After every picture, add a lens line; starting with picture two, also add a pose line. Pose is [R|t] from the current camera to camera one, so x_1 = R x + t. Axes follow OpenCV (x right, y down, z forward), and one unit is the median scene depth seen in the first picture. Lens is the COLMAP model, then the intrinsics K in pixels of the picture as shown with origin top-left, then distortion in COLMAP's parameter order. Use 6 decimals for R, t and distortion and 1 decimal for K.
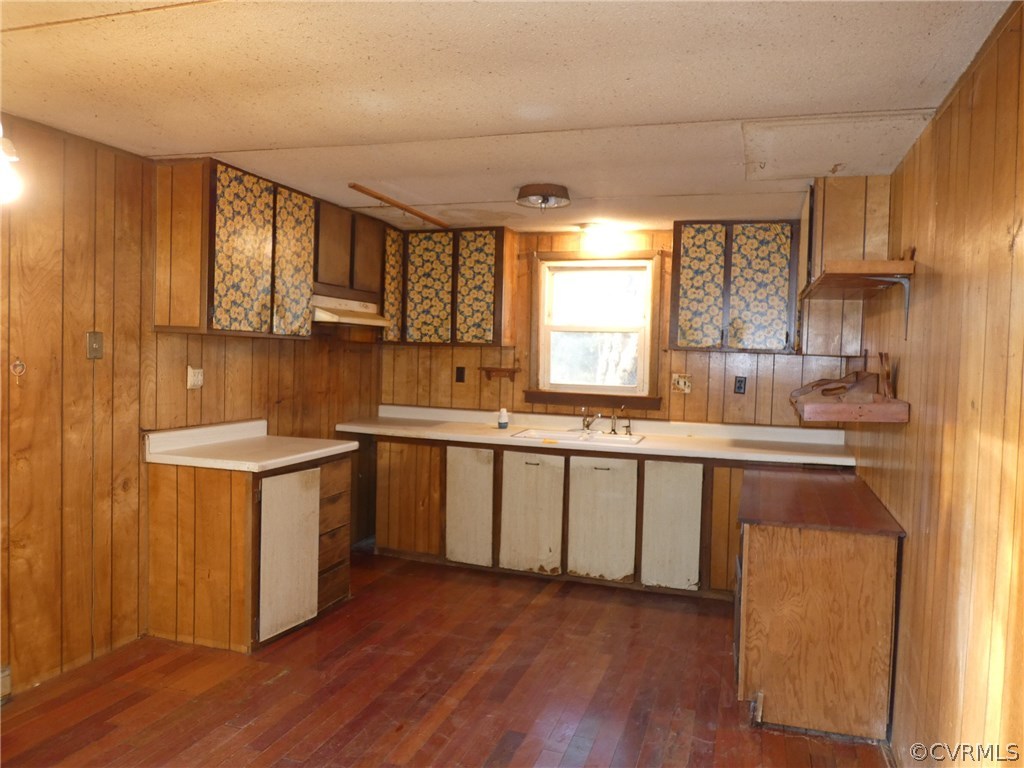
lens RADIAL K [[750.7, 0, 516.1], [0, 750.7, 384.3], [0, 0, 1]] dist [-0.021325, -0.002463]
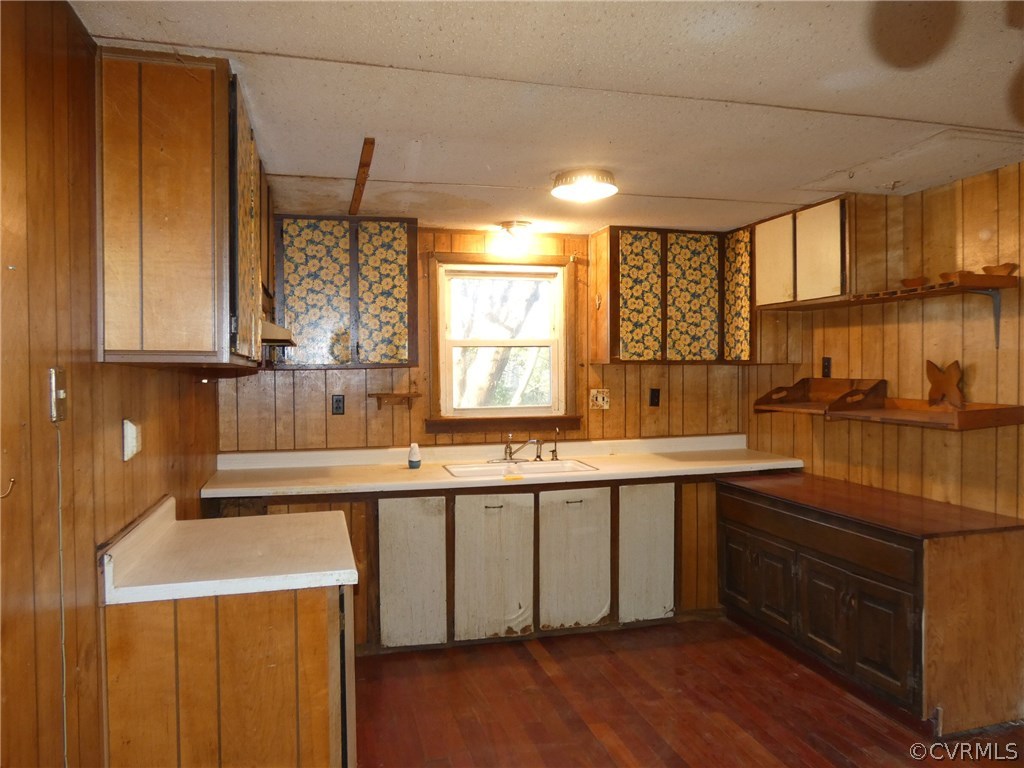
lens RADIAL K [[750.7, 0, 514.2], [0, 750.7, 381.3], [0, 0, 1]] dist [-0.021325, -0.002463]
pose [[0.833249, -0.046054, 0.550976, -0.414511], [0.056728, 0.998387, -0.002340, -0.029649], [-0.549980, 0.033206, 0.834518, 0.296599]]
